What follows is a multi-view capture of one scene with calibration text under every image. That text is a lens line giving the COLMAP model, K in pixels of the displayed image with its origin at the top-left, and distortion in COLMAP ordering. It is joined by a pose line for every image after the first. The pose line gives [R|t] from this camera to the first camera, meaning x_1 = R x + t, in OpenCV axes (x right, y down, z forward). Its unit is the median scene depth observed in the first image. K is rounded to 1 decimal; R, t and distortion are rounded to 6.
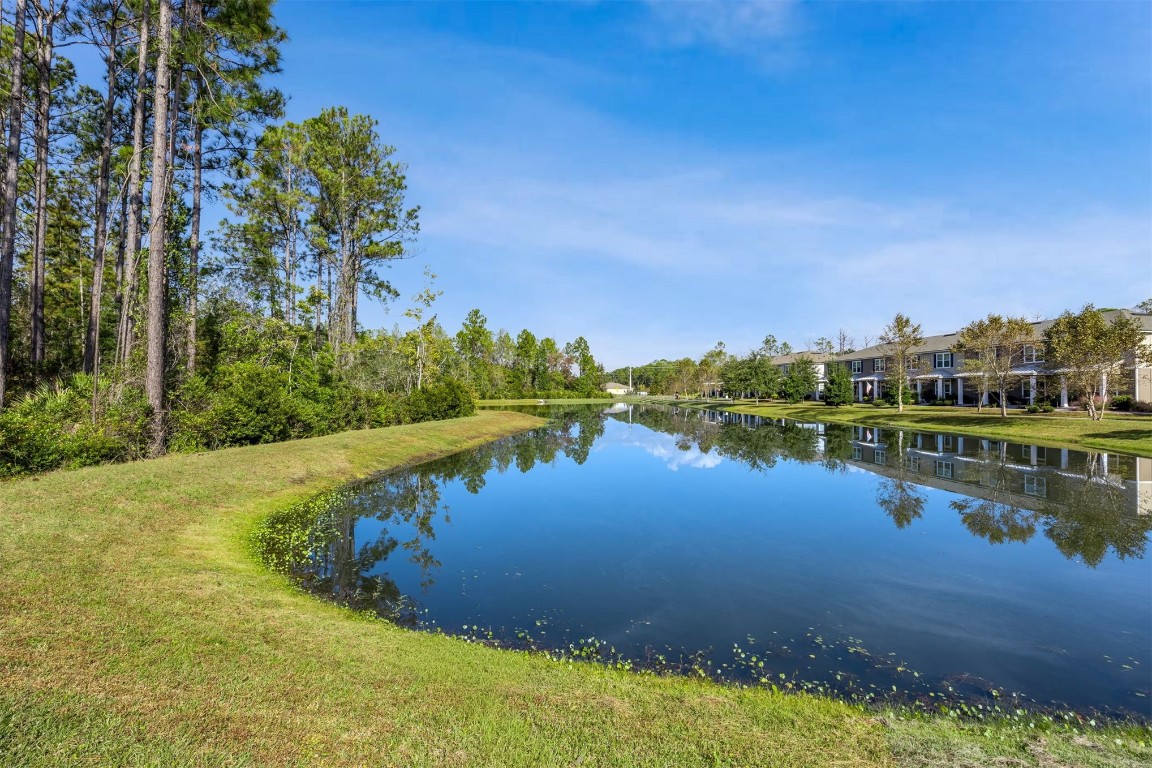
lens RADIAL K [[584.1, 0, 576.0], [0, 584.1, 384.0], [0, 0, 1]] dist [0.002217, 0.000068]
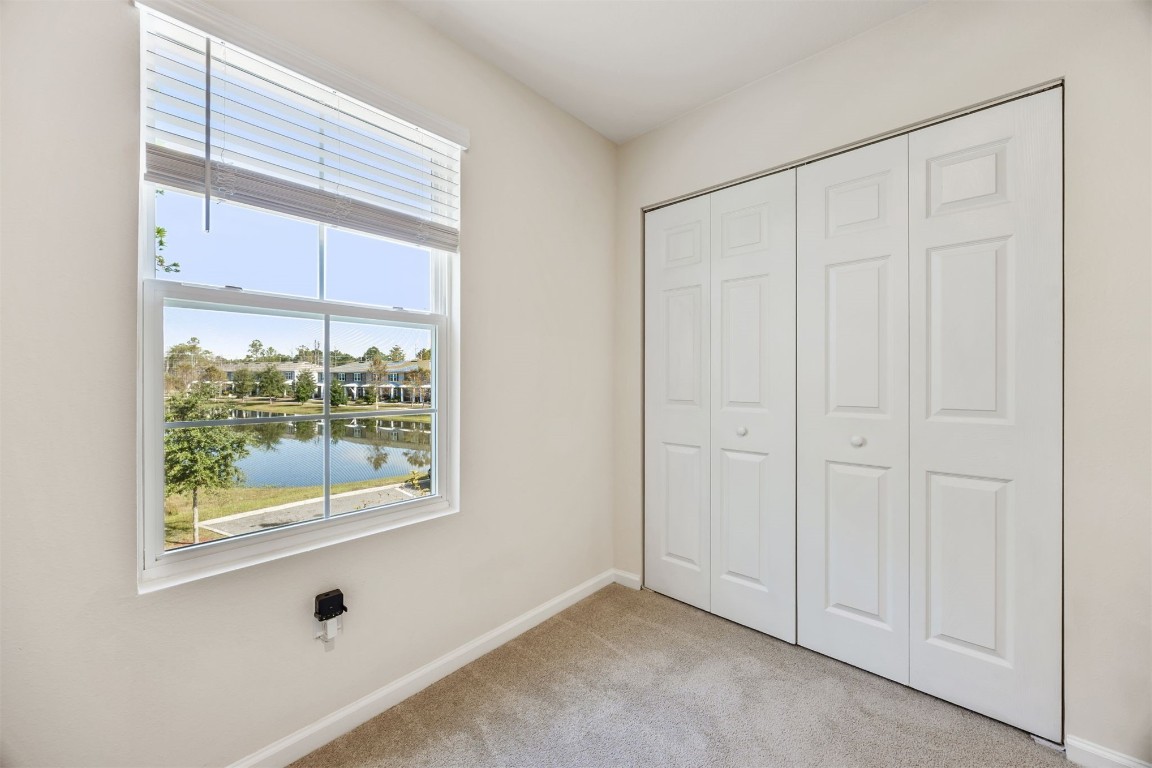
lens RADIAL K [[439.3, 0, 577.2], [0, 439.3, 380.0], [0, 0, 1]] dist [-0.002733, -0.000274]
pose [[0.555842, -0.002517, 0.831284, -0.206919], [-0.010136, 0.999901, 0.009805, -0.053132], [-0.831226, -0.013876, 0.555761, -0.258738]]
